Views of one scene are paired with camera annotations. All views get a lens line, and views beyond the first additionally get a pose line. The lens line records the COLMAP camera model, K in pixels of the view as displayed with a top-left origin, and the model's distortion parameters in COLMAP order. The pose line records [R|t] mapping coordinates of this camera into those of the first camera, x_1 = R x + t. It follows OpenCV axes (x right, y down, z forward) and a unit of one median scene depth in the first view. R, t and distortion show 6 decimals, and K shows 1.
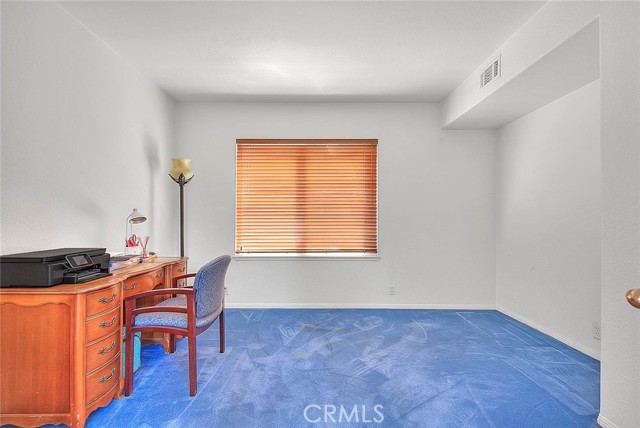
lens RADIAL K [[268.1, 0, 352.6], [0, 268.1, 222.4], [0, 0, 1]] dist [-0.000972, -0.001501]
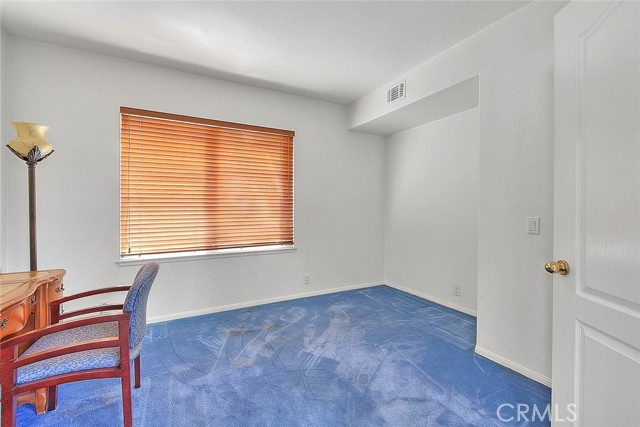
lens RADIAL K [[268.1, 0, 324.6], [0, 268.1, 212.2], [0, 0, 1]] dist [-0.000972, -0.001501]
pose [[0.882383, -0.007902, 0.470465, -0.321041], [0.000035, 0.999860, 0.016728, -0.028346], [-0.470532, -0.014744, 0.882260, 0.062924]]
